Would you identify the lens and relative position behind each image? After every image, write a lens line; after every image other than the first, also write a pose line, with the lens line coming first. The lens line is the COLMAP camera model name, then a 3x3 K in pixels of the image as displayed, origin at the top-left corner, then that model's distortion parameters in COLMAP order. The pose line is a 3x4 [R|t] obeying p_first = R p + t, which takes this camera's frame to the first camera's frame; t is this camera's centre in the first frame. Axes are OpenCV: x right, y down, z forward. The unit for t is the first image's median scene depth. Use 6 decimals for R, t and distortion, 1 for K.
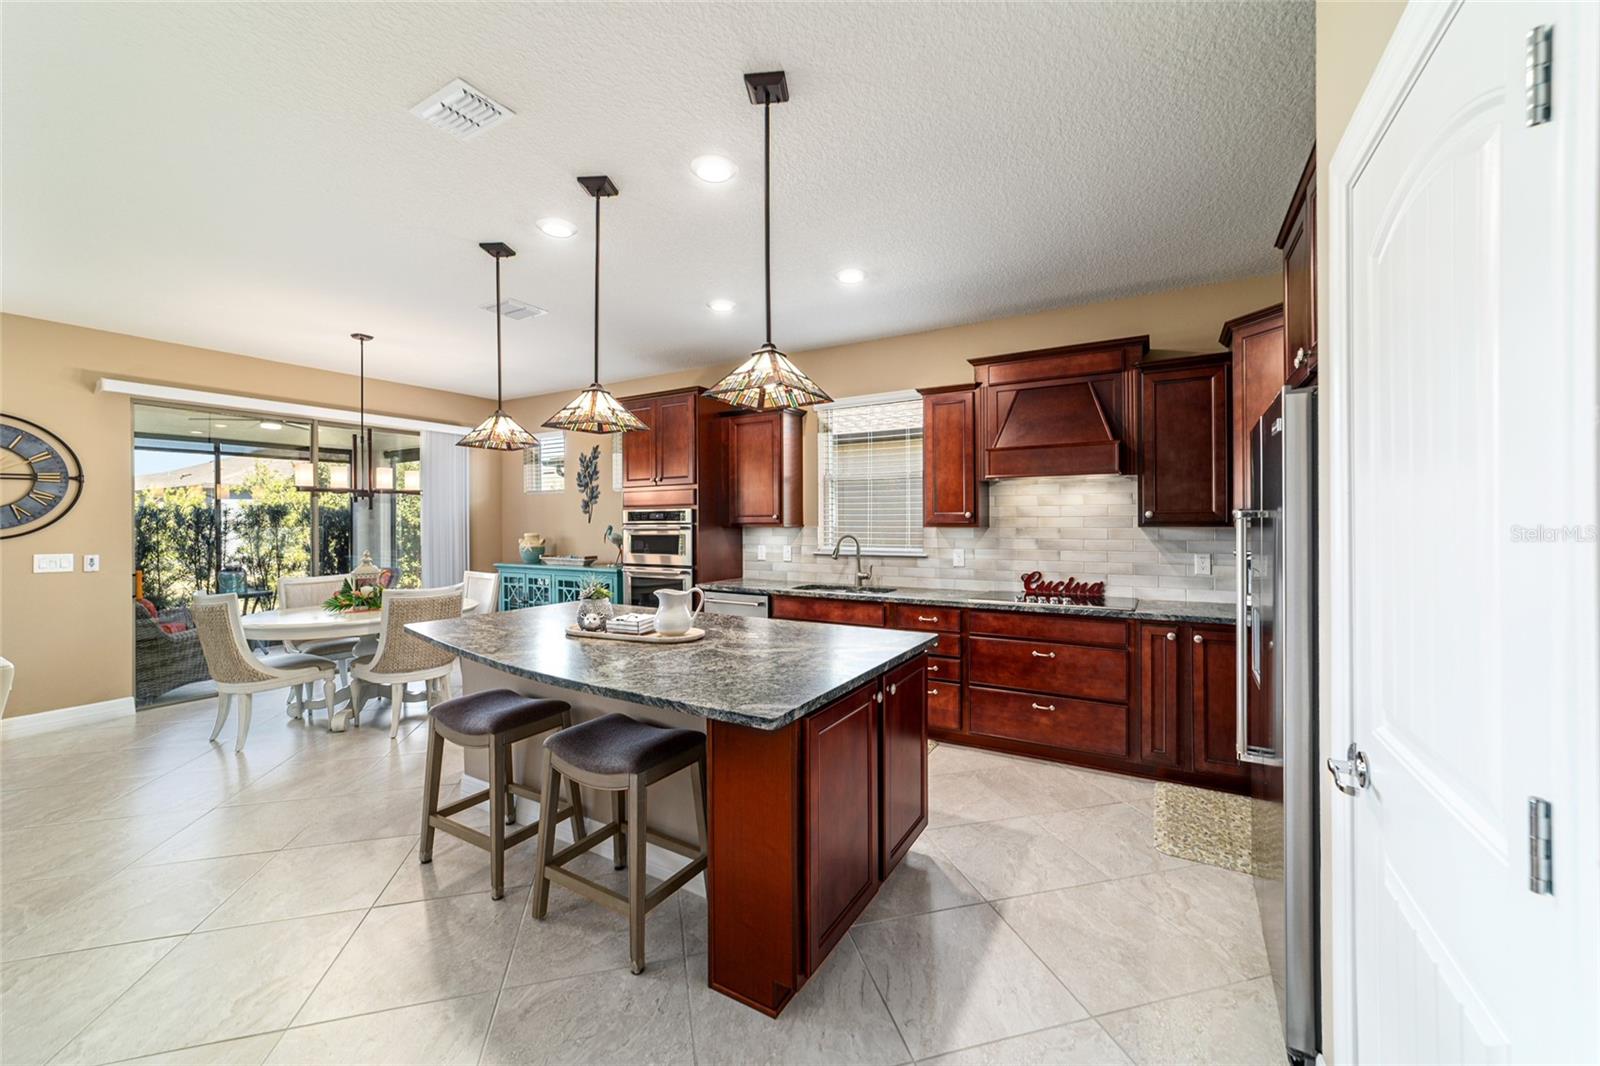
lens RADIAL K [[616.5, 0, 800.5], [0, 616.5, 524.7], [0, 0, 1]] dist [-0.017669, 0.008096]
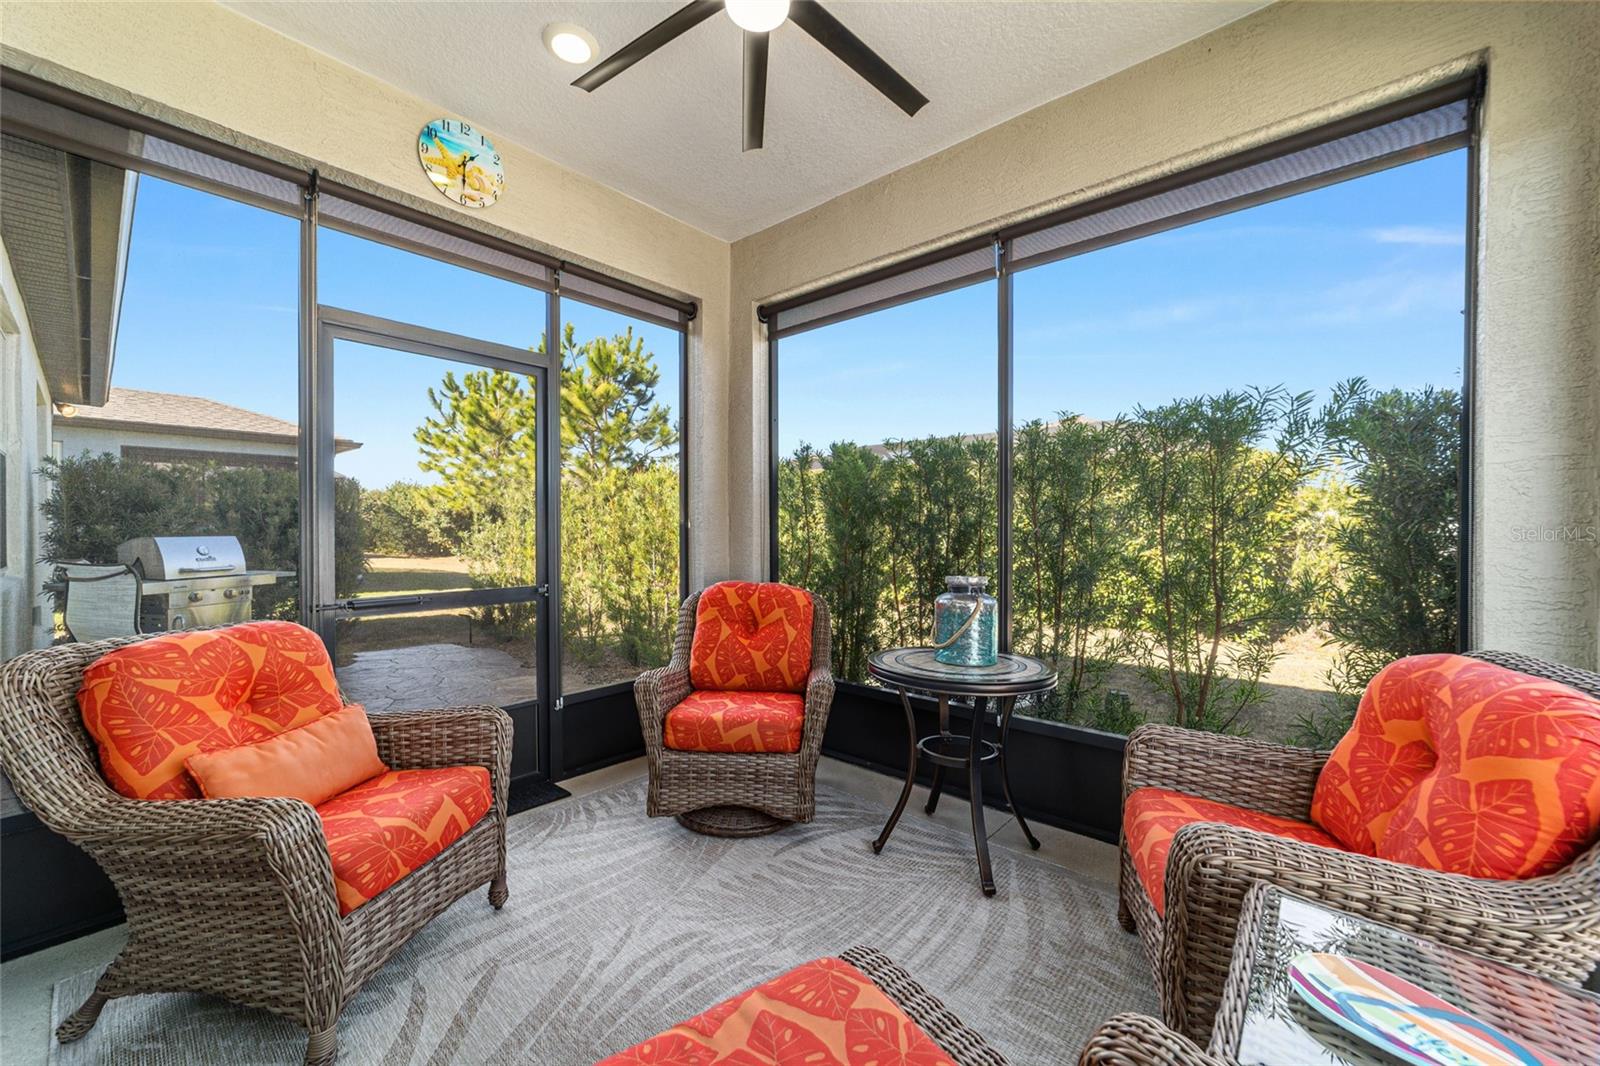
lens RADIAL K [[616.5, 0, 800.5], [0, 616.5, 524.7], [0, 0, 1]] dist [-0.017669, 0.008096]
pose [[-0.179914, -0.000191, -0.983682, -1.034283], [-0.004072, 0.999992, 0.000550, 0.065675], [0.983674, 0.004104, -0.179914, 1.704978]]
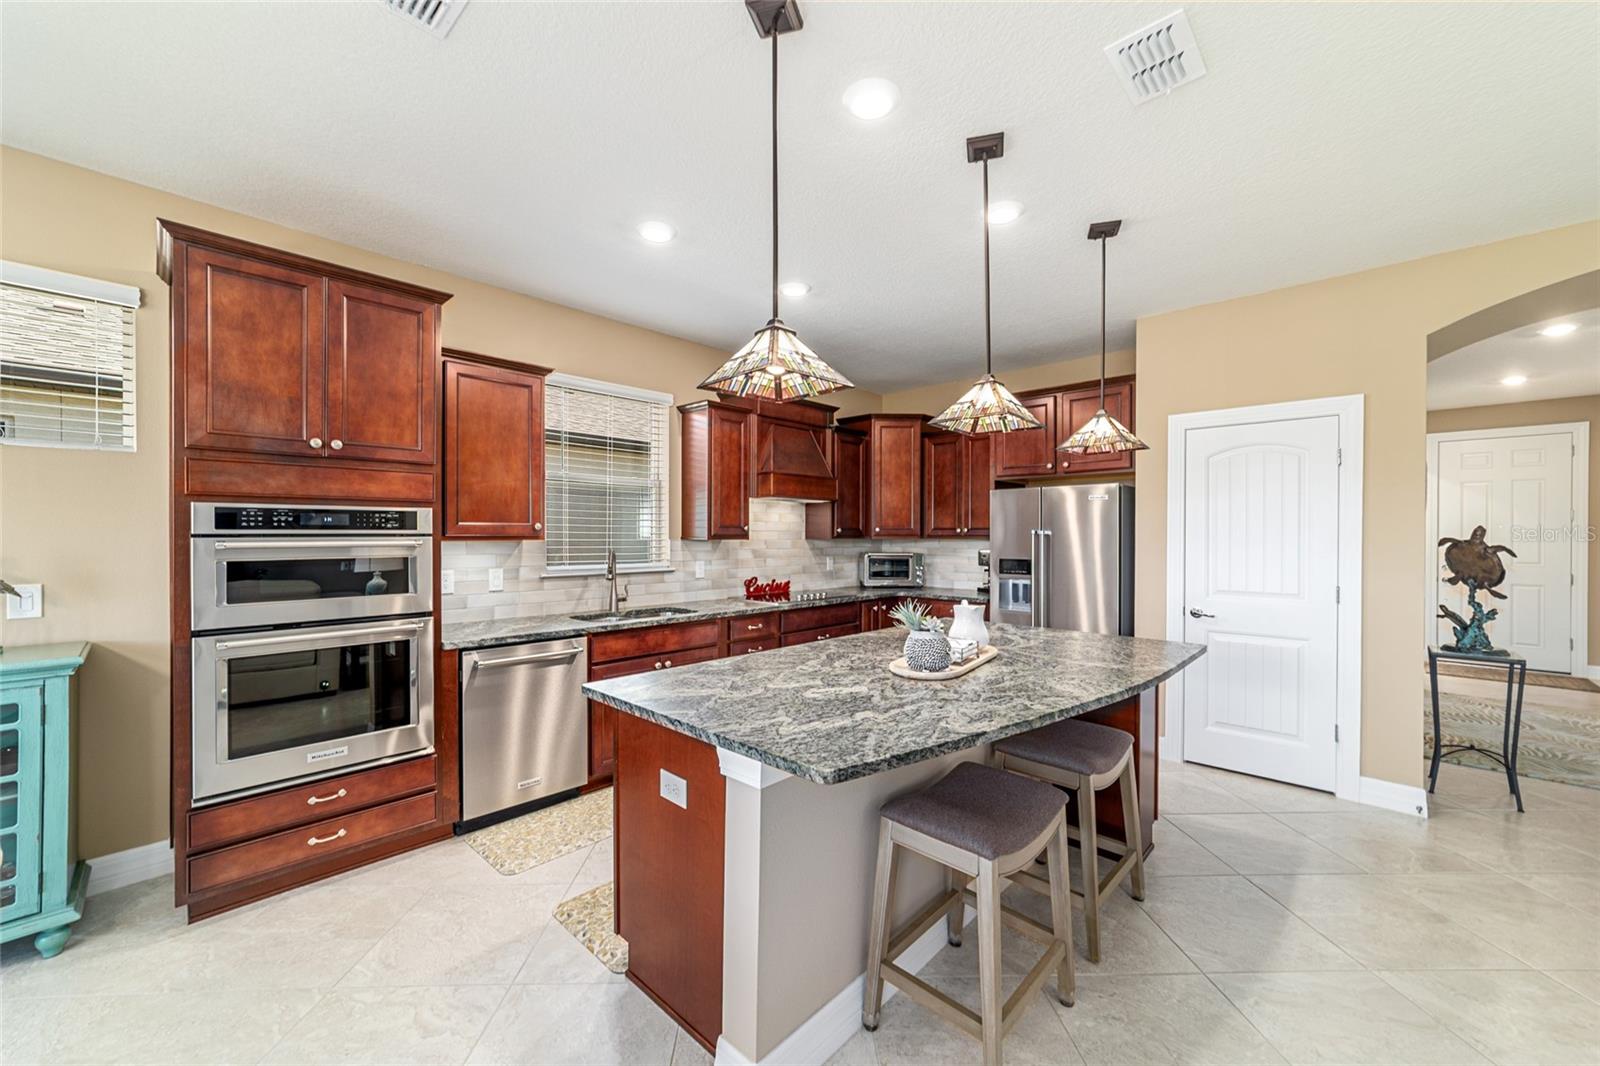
lens RADIAL K [[612.3, 0, 800.4], [0, 612.3, 536.8], [0, 0, 1]] dist [-0.024081, 0.007881]
pose [[0.219991, 0.002174, 0.975499, -0.748257], [0.000898, 0.999997, -0.002431, 0.001587], [-0.975501, 0.001410, 0.219989, 0.650369]]
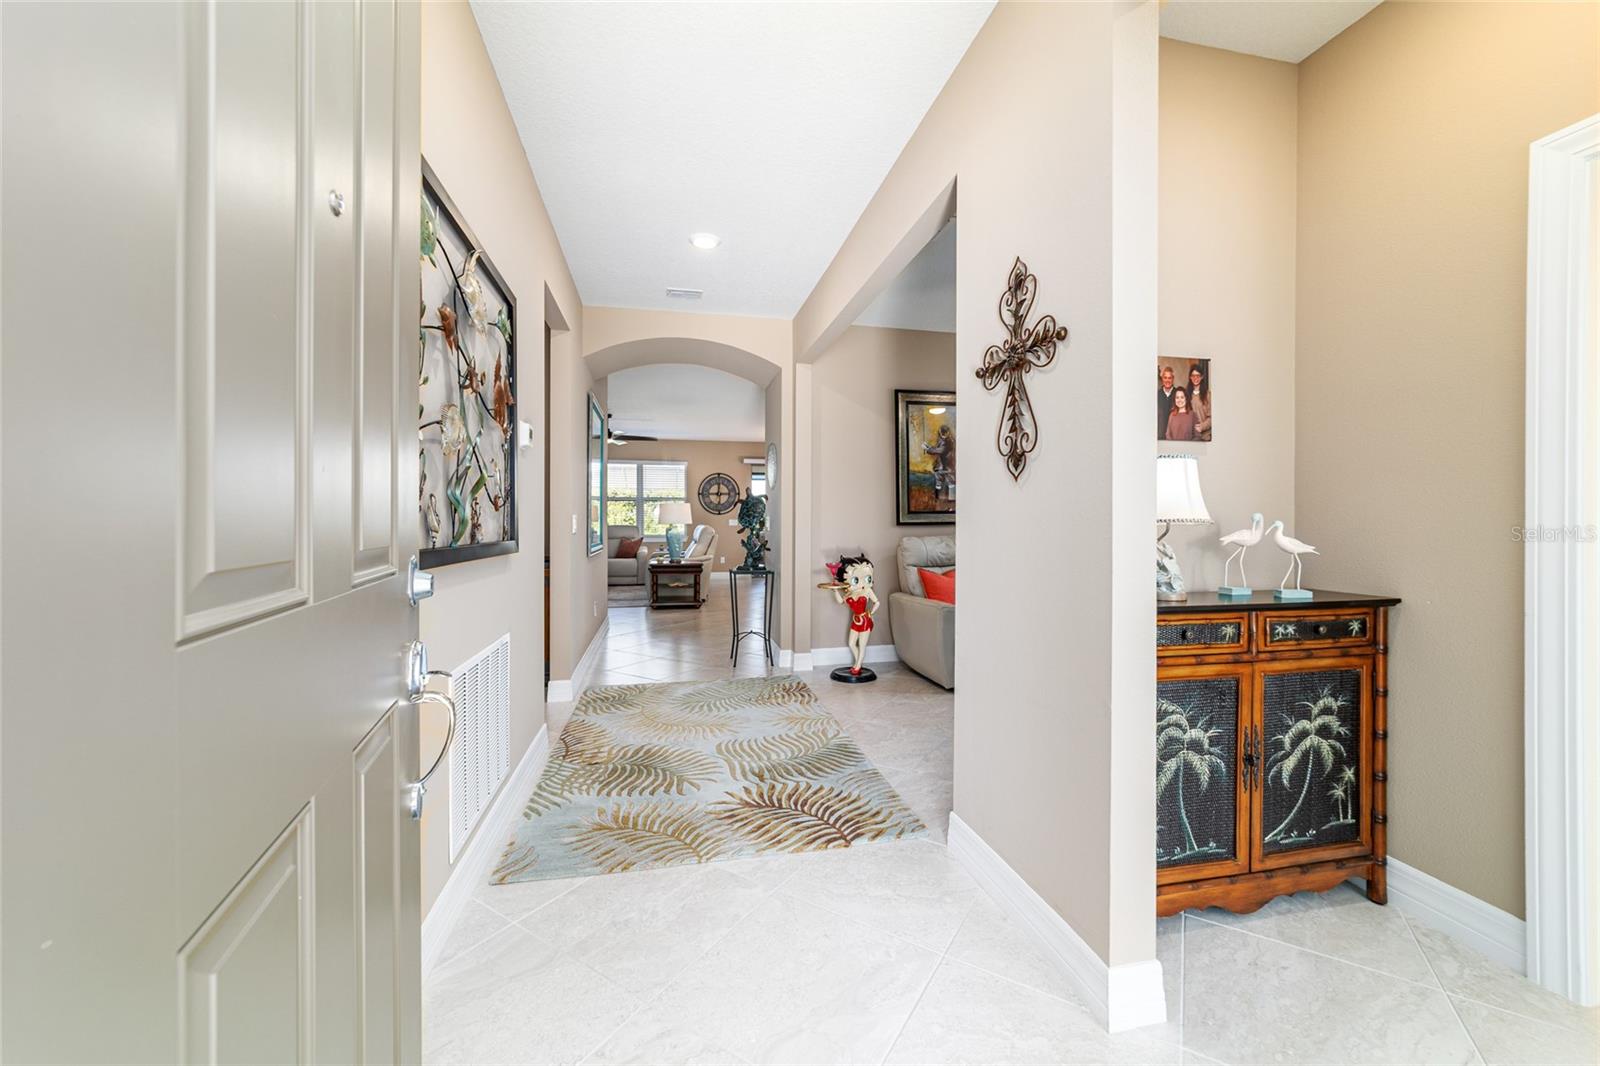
lens RADIAL K [[614.9, 0, 797.4], [0, 614.9, 529.7], [0, 0, 1]] dist [-0.020946, 0.010271]
pose [[0.680949, 0.015233, -0.732172, 1.204488], [-0.008852, 0.999882, 0.012570, 0.057990], [0.732277, -0.002078, 0.681003, -0.822561]]
